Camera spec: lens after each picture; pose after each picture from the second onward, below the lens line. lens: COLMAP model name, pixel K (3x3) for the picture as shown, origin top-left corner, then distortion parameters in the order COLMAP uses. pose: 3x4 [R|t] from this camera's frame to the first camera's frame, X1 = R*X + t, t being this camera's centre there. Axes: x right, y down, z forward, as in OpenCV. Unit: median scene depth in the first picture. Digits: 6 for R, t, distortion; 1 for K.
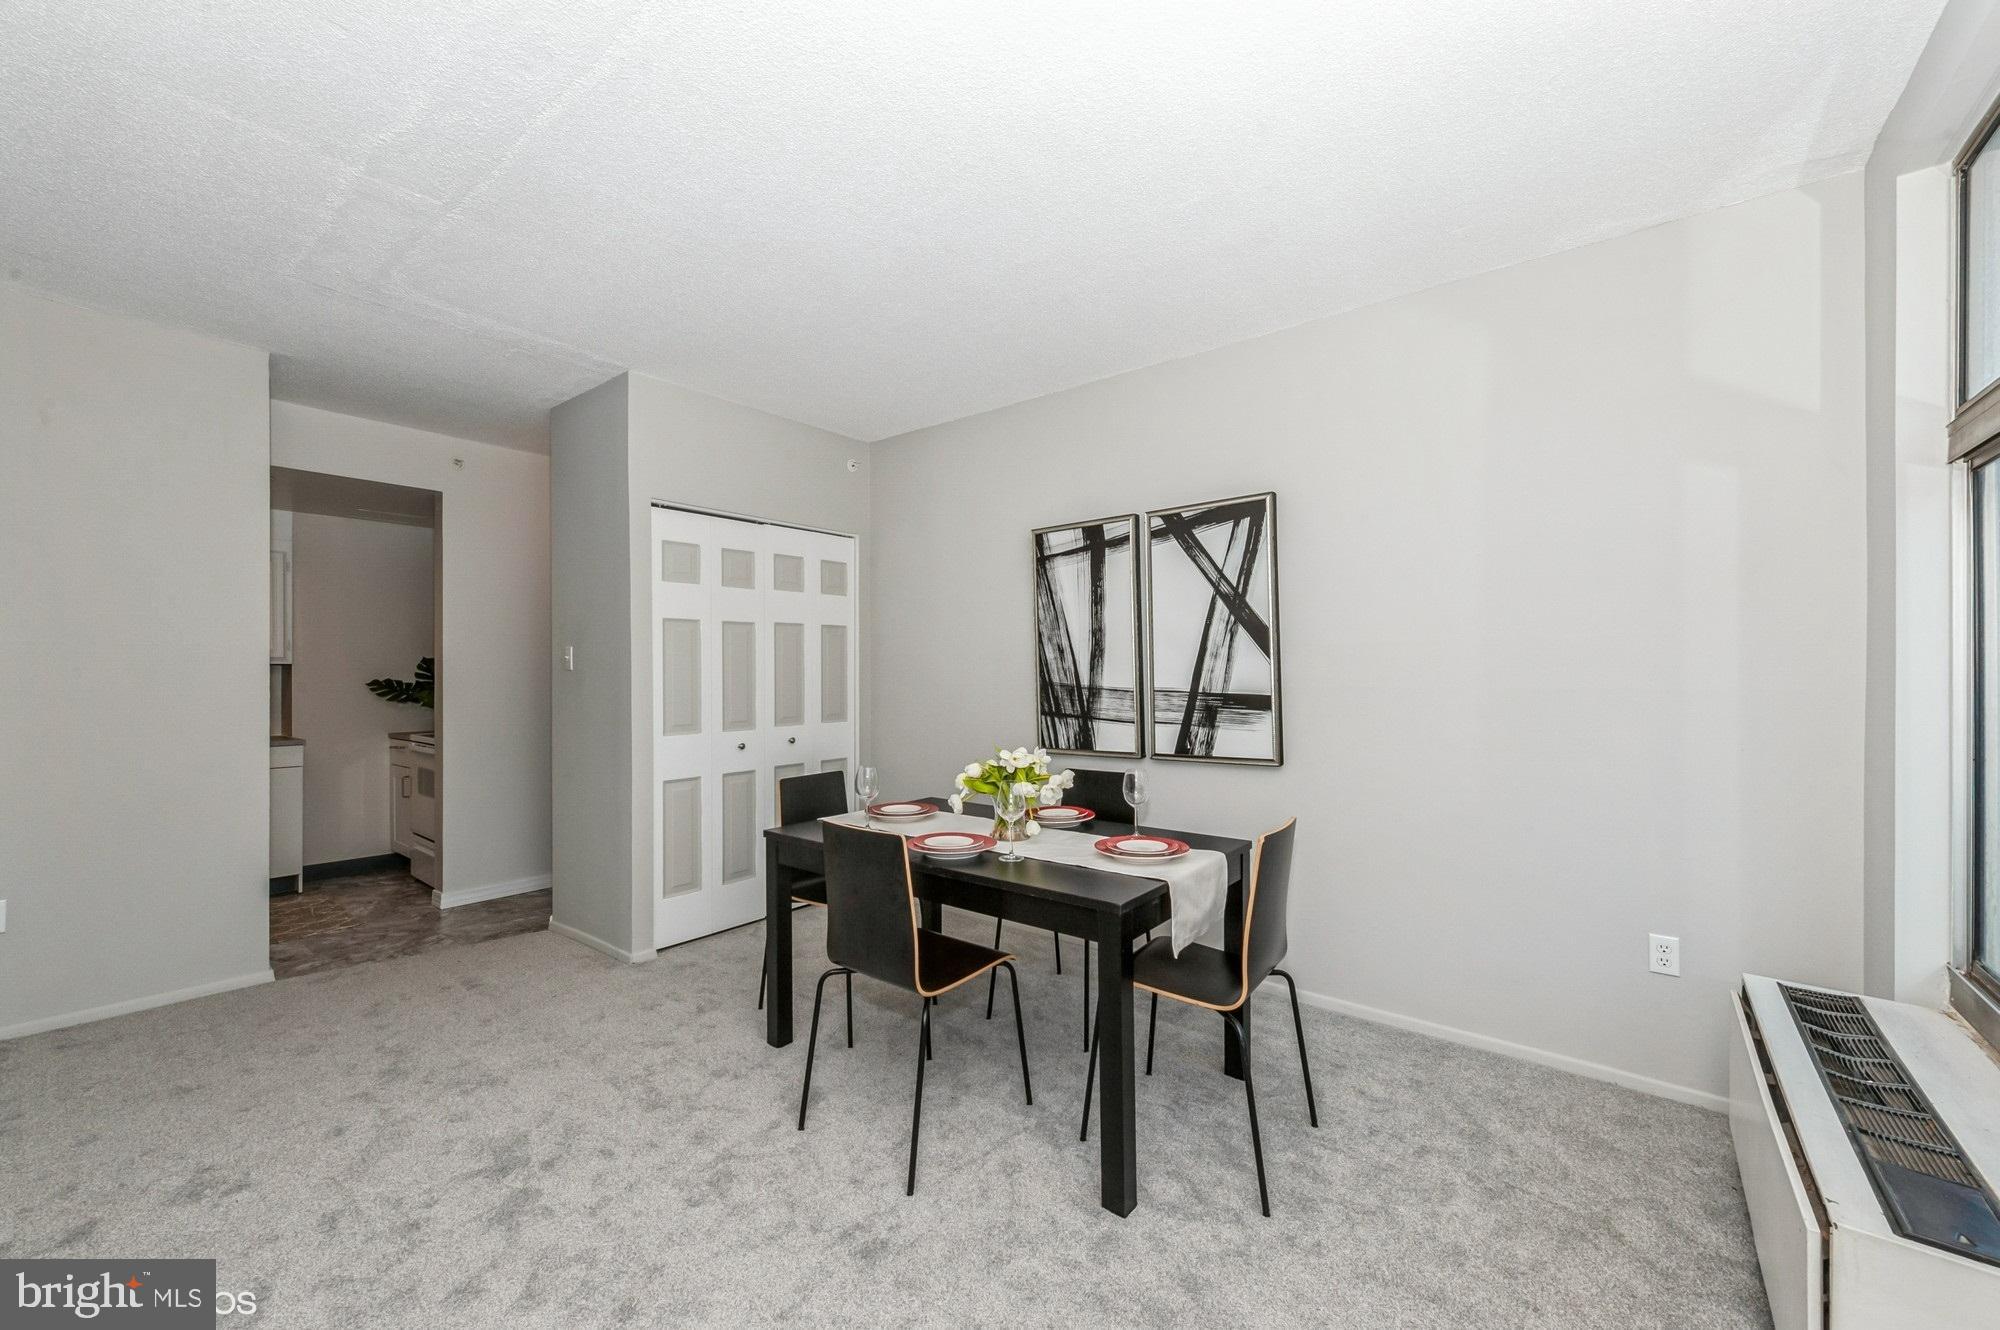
lens RADIAL K [[777.2, 0, 1003.2], [0, 777.2, 667.5], [0, 0, 1]] dist [0.002527, 0.000090]
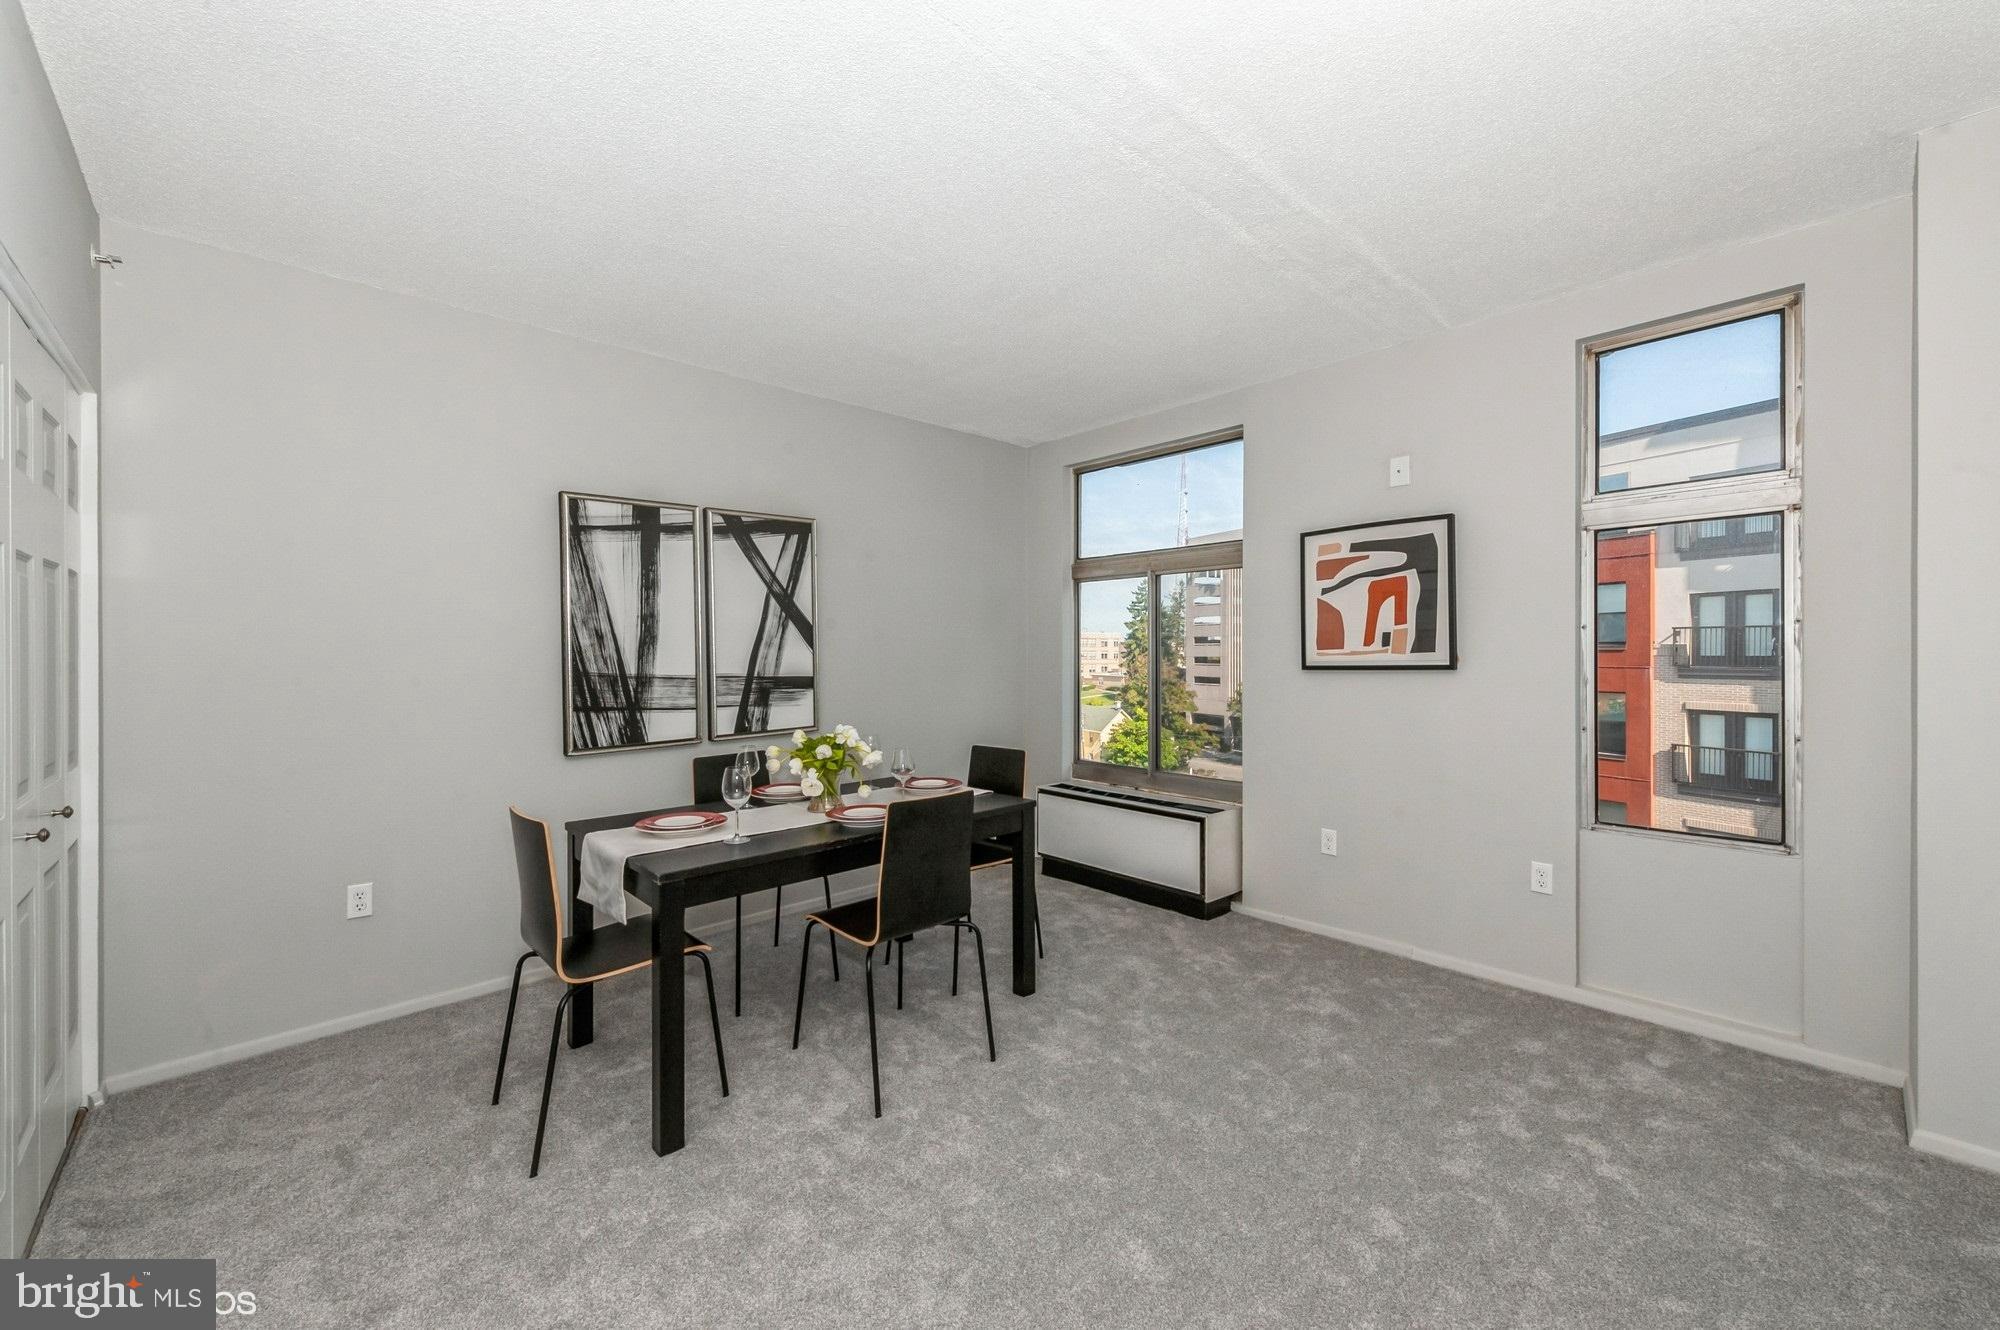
lens RADIAL K [[777.2, 0, 1012.7], [0, 777.2, 657.6], [0, 0, 1]] dist [0.002527, 0.000090]
pose [[0.135377, -0.006078, 0.990776, -0.787701], [0.000795, 0.999982, 0.006025, -0.002601], [-0.990794, -0.000028, 0.135379, 0.439675]]
